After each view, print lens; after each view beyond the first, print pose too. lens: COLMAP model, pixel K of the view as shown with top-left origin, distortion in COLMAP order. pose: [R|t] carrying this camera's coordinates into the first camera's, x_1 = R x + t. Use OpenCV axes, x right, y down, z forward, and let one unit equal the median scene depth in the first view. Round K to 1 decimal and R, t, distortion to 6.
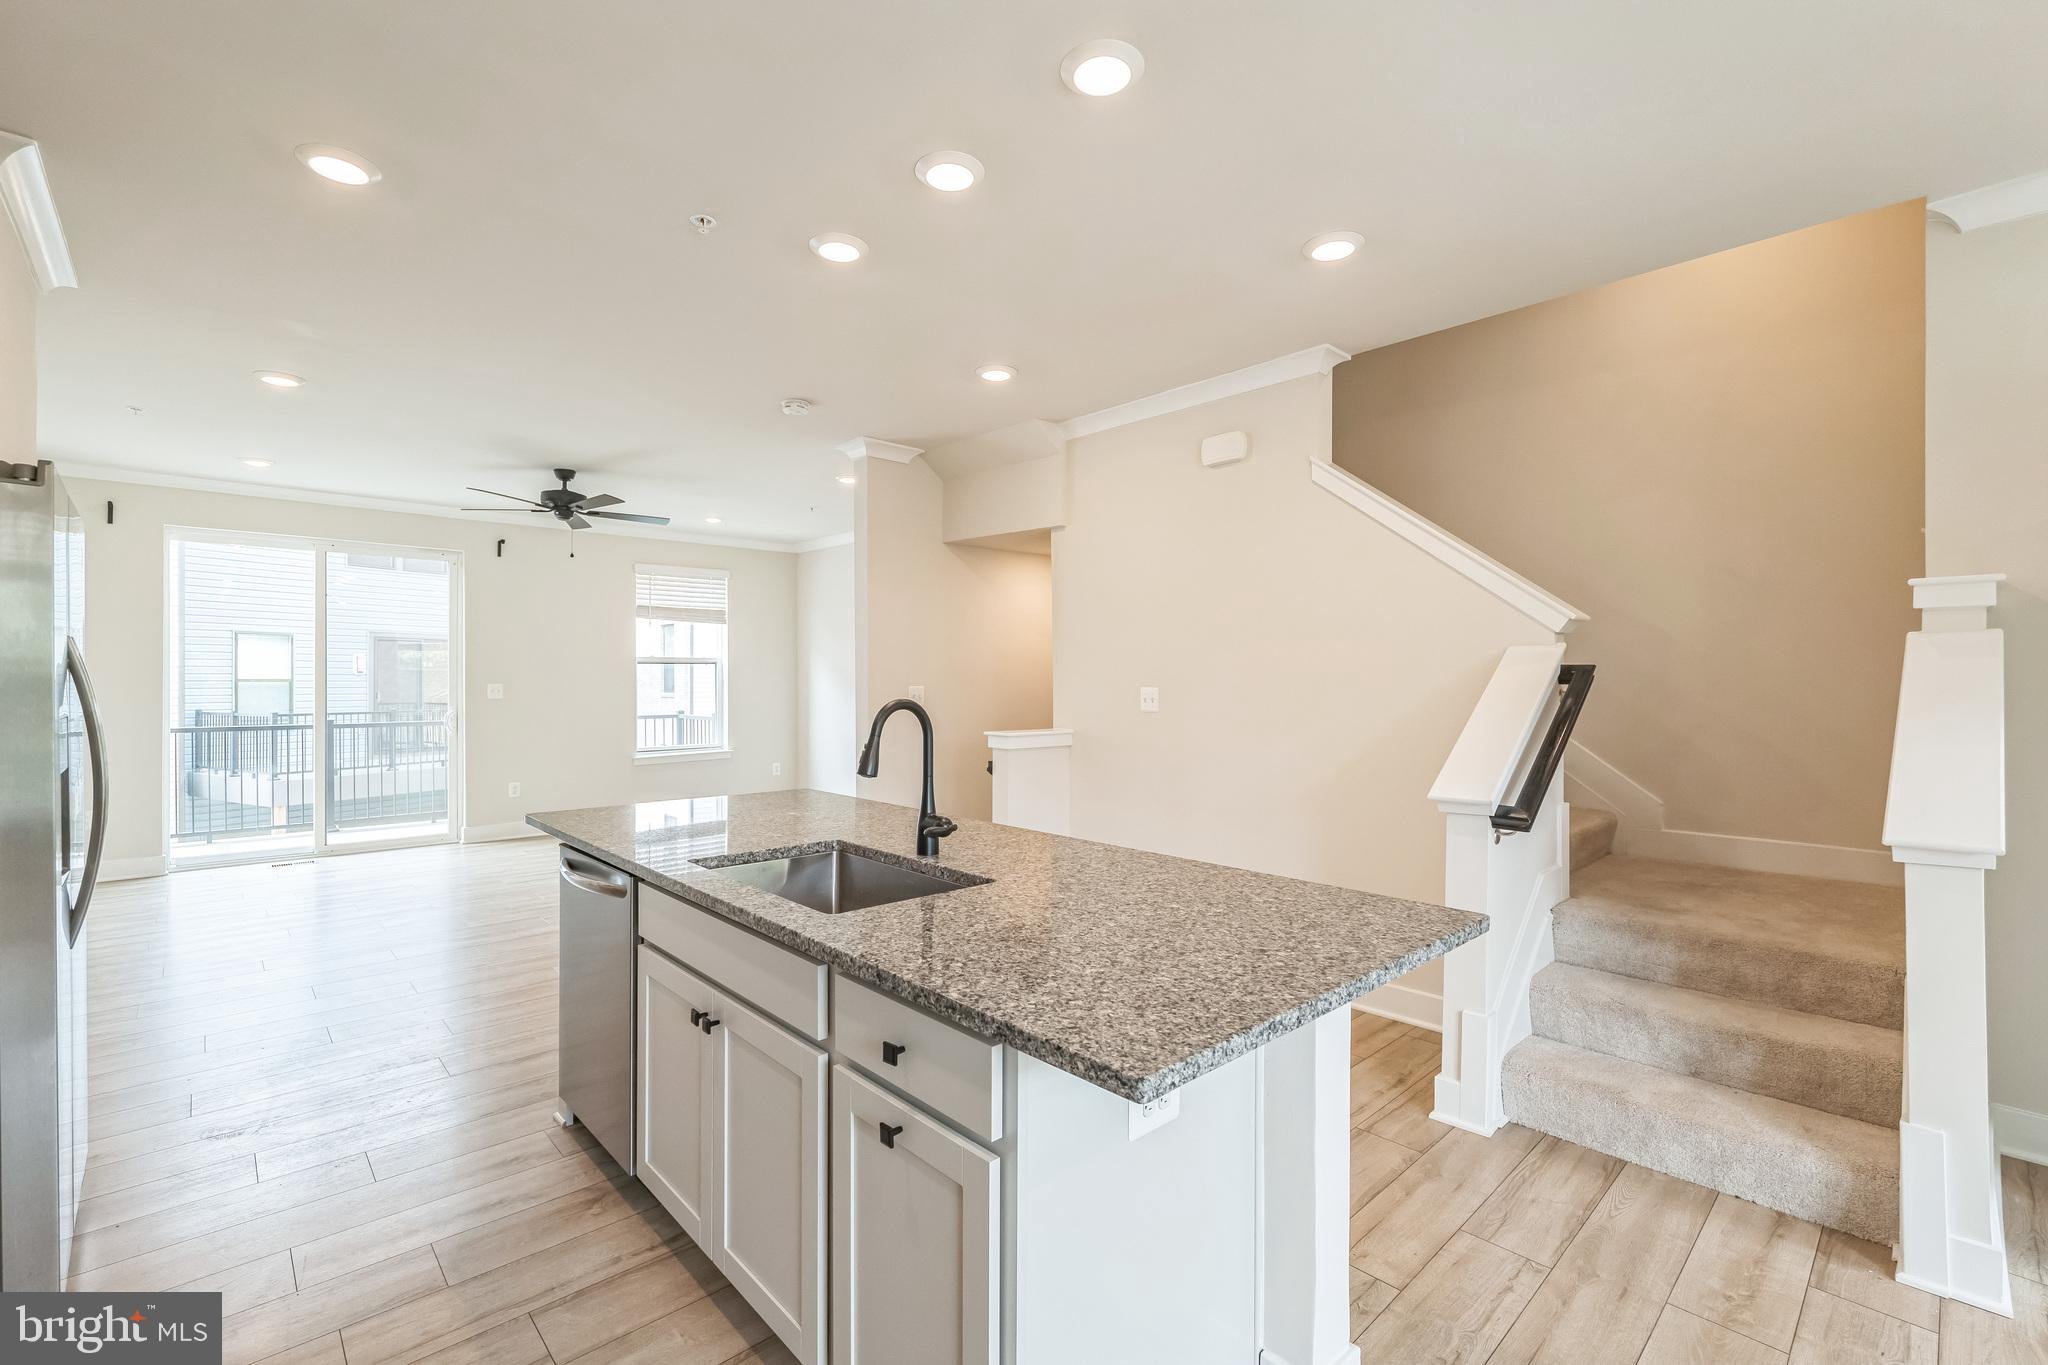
lens RADIAL K [[886.6, 0, 1019.2], [0, 886.6, 680.2], [0, 0, 1]] dist [-0.006910, -0.000403]
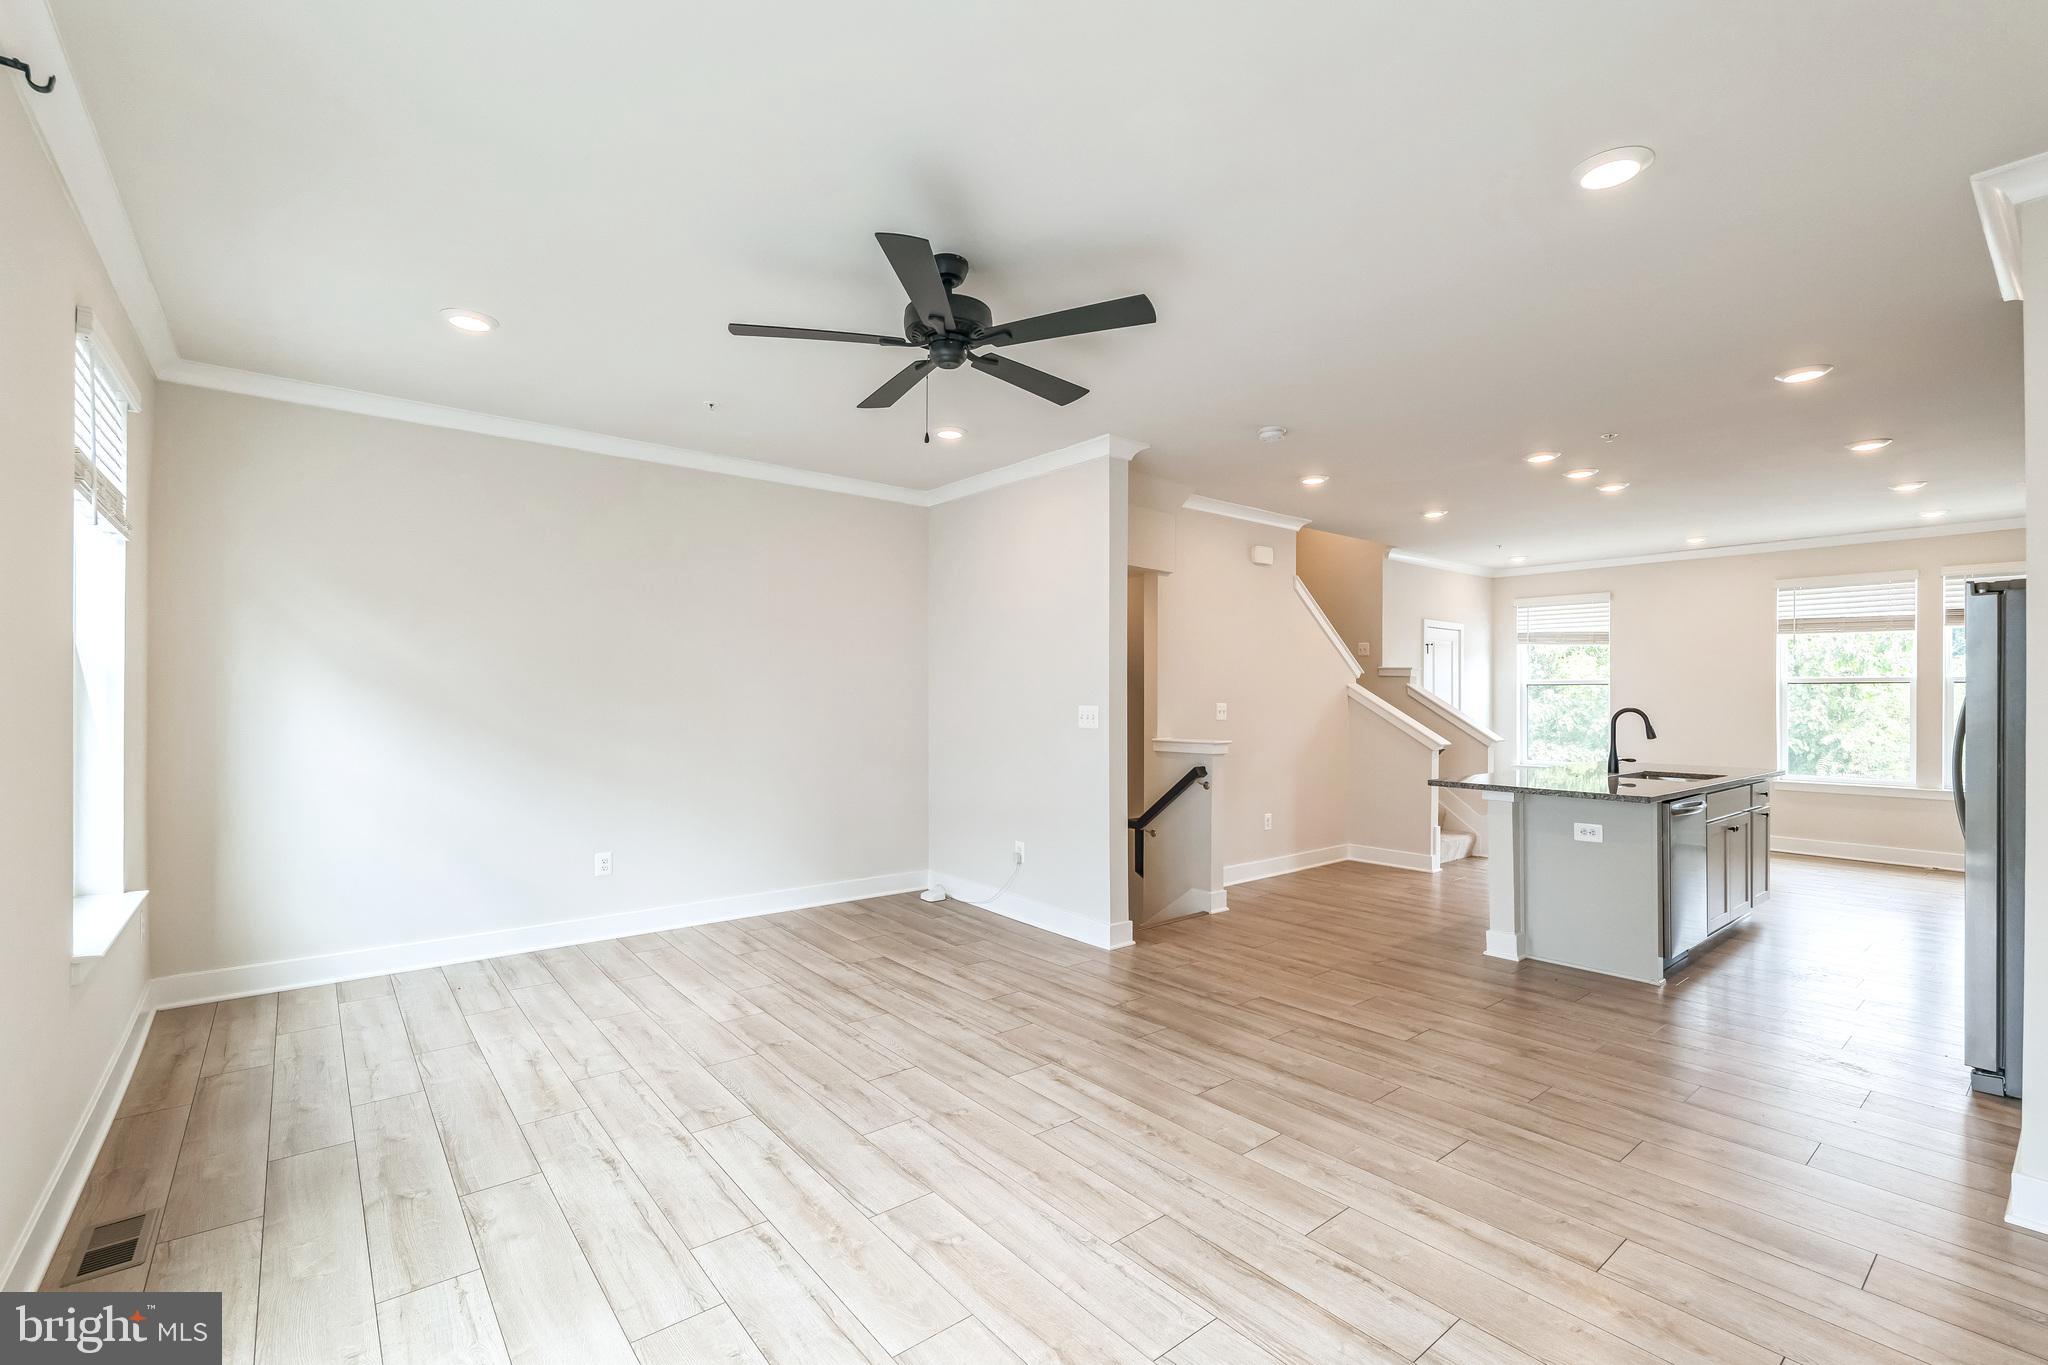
lens RADIAL K [[889.0, 0, 1021.9], [0, 889.0, 687.6], [0, 0, 1]] dist [-0.001150, 0.000054]
pose [[0.071499, 0.008951, 0.997400, -1.089318], [-0.003938, 0.999954, -0.008692, -0.002588], [-0.997433, -0.003307, 0.071531, 1.012726]]
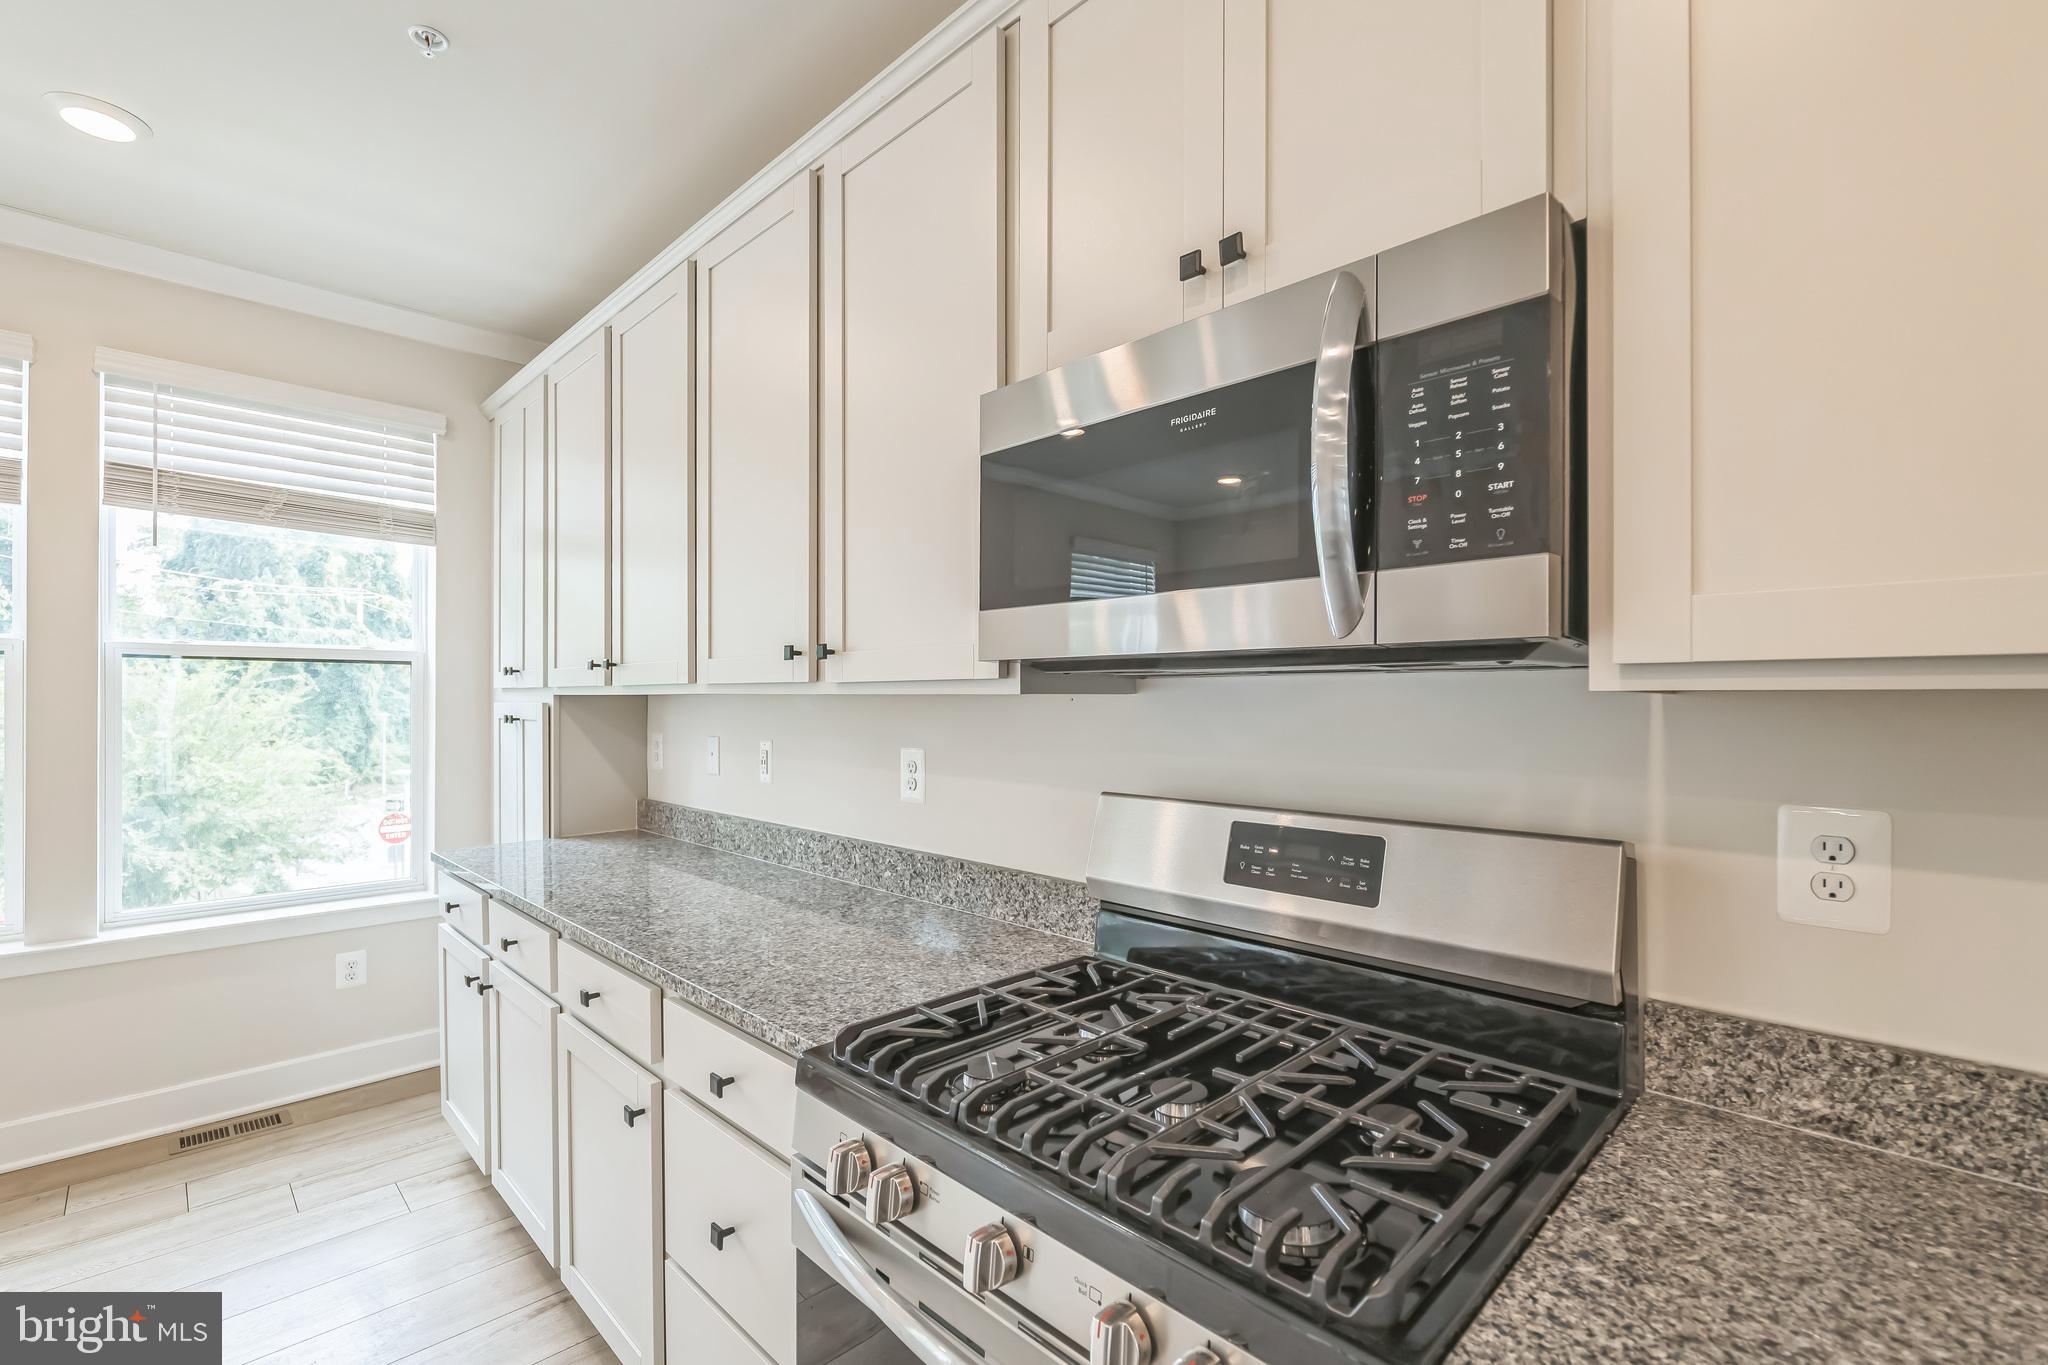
lens RADIAL K [[897.6, 0, 1016.4], [0, 897.6, 700.8], [0, 0, 1]] dist [-0.006540, -0.000192]
pose [[-0.999773, -0.000929, -0.021262, -0.175567], [-0.000951, 0.999999, 0.001018, -0.001797], [0.021261, 0.001038, -0.999773, 0.247948]]
